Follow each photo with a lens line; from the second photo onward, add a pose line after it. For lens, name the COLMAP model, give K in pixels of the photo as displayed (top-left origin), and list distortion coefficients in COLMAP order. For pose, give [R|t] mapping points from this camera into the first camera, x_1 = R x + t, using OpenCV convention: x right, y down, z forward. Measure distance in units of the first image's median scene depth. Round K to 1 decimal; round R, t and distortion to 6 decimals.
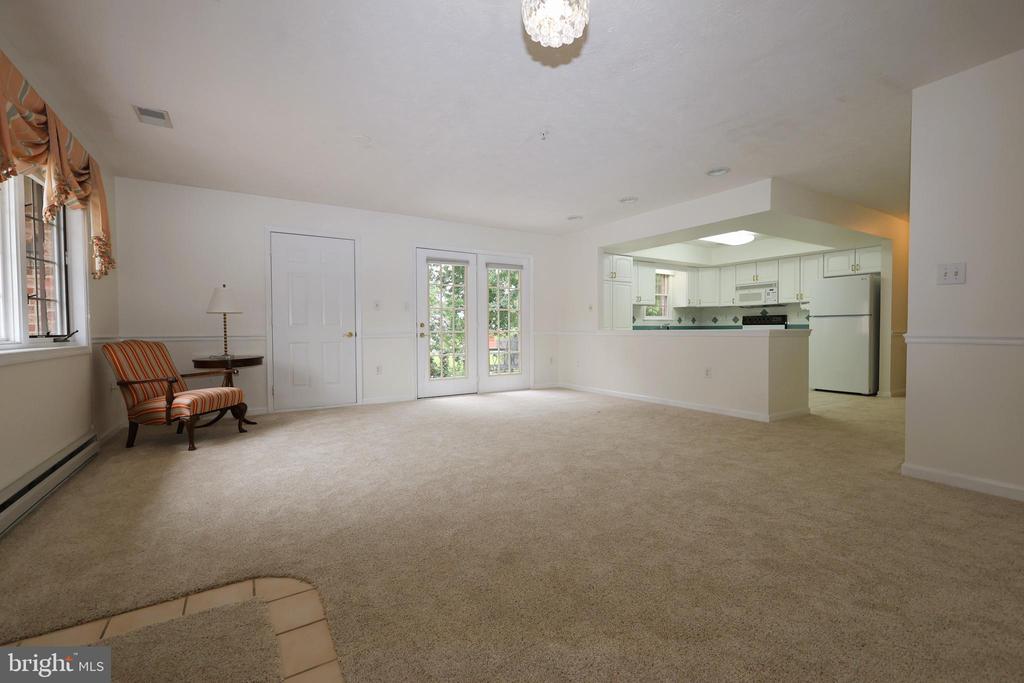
lens RADIAL K [[446.5, 0, 510.8], [0, 446.5, 337.4], [0, 0, 1]] dist [0.017572, -0.000589]
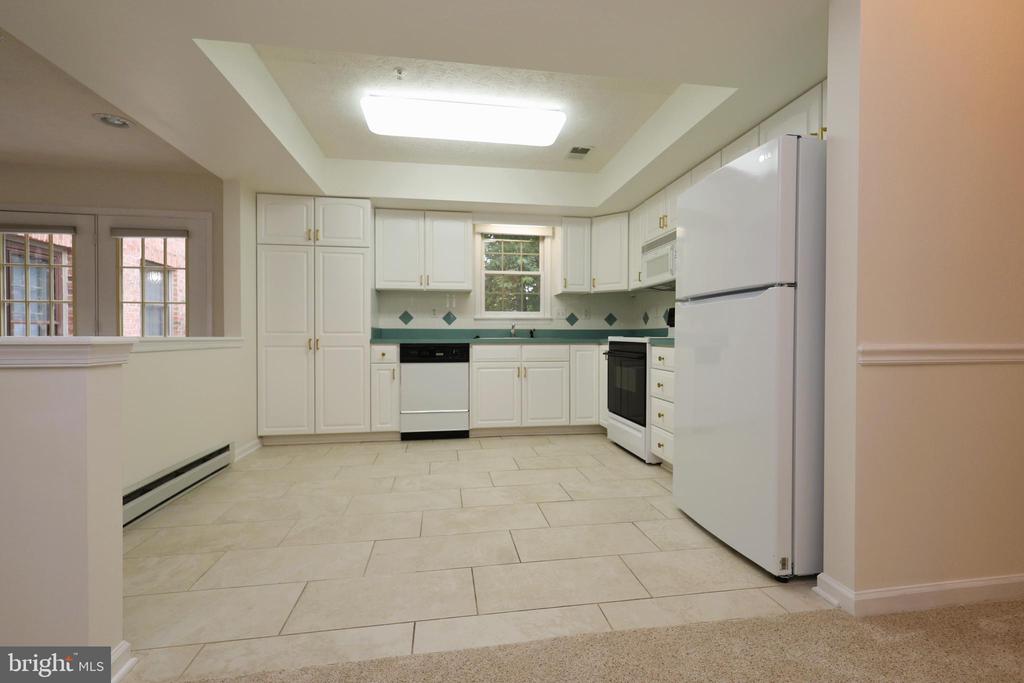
lens RADIAL K [[446.5, 0, 509.6], [0, 446.5, 338.6], [0, 0, 1]] dist [0.017572, -0.000589]
pose [[0.915383, 0.016364, -0.402251, 0.832913], [-0.014485, 0.999865, 0.007713, -0.027436], [0.402323, -0.001234, 0.915497, 0.743784]]
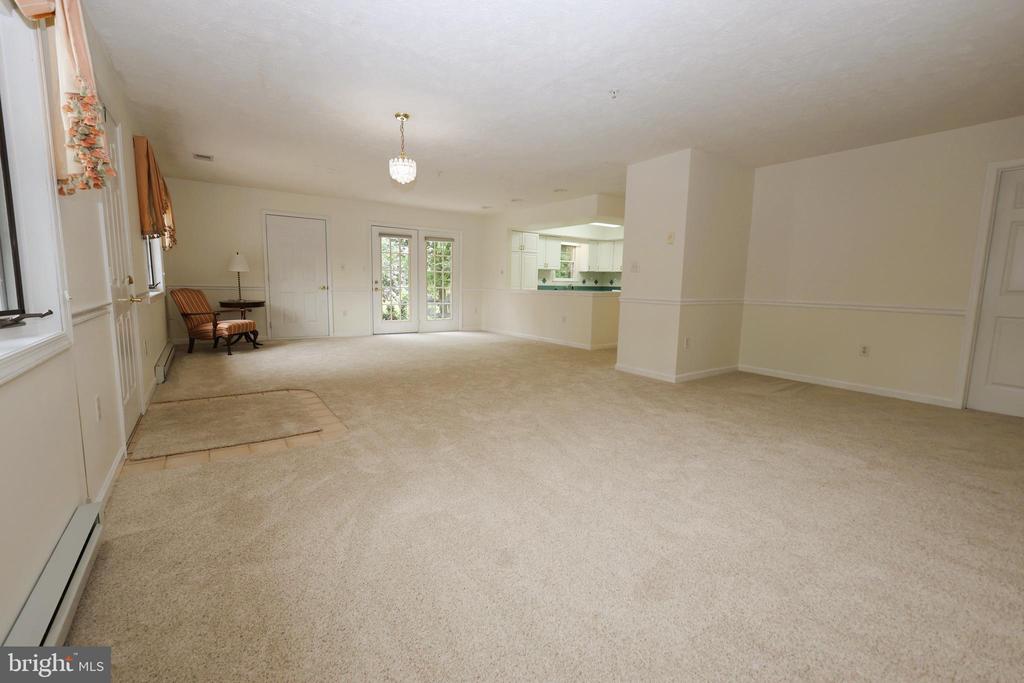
lens RADIAL K [[446.5, 0, 505.7], [0, 446.5, 334.4], [0, 0, 1]] dist [0.017572, -0.000589]
pose [[0.998898, 0.021428, 0.041758, 0.161331], [-0.025402, 0.994951, 0.097095, -0.010837], [-0.039467, -0.098048, 0.994399, -0.449686]]
